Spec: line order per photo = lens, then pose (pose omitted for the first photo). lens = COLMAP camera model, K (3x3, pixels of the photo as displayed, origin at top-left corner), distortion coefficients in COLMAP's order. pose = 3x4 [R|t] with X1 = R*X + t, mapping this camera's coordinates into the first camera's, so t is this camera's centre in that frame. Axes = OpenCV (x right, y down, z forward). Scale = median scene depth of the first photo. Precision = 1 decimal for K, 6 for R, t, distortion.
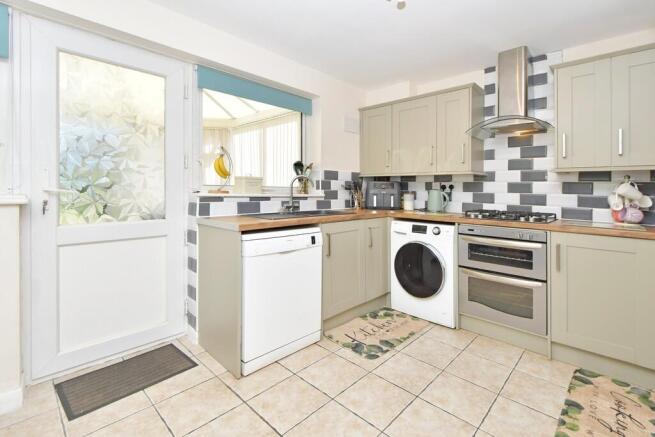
lens RADIAL K [[307.3, 0, 352.6], [0, 307.3, 199.1], [0, 0, 1]] dist [0.009246, -0.001395]
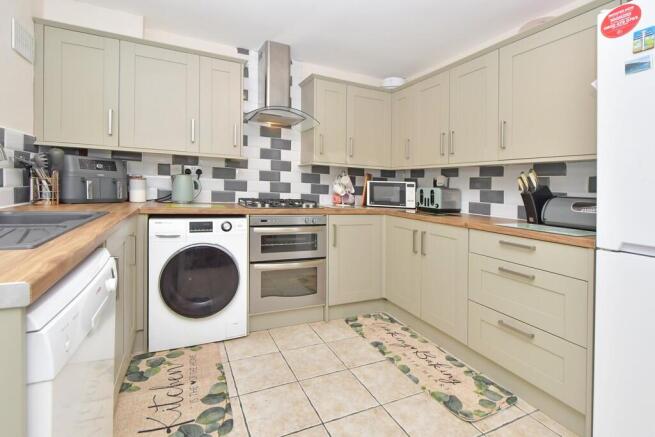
lens RADIAL K [[307.3, 0, 327.9], [0, 307.3, 182.9], [0, 0, 1]] dist [0.009246, -0.001395]
pose [[0.392935, 0.007776, 0.919533, -0.371060], [-0.013062, 0.999911, -0.002874, -0.013703], [-0.919473, -0.010882, 0.393002, 0.427212]]
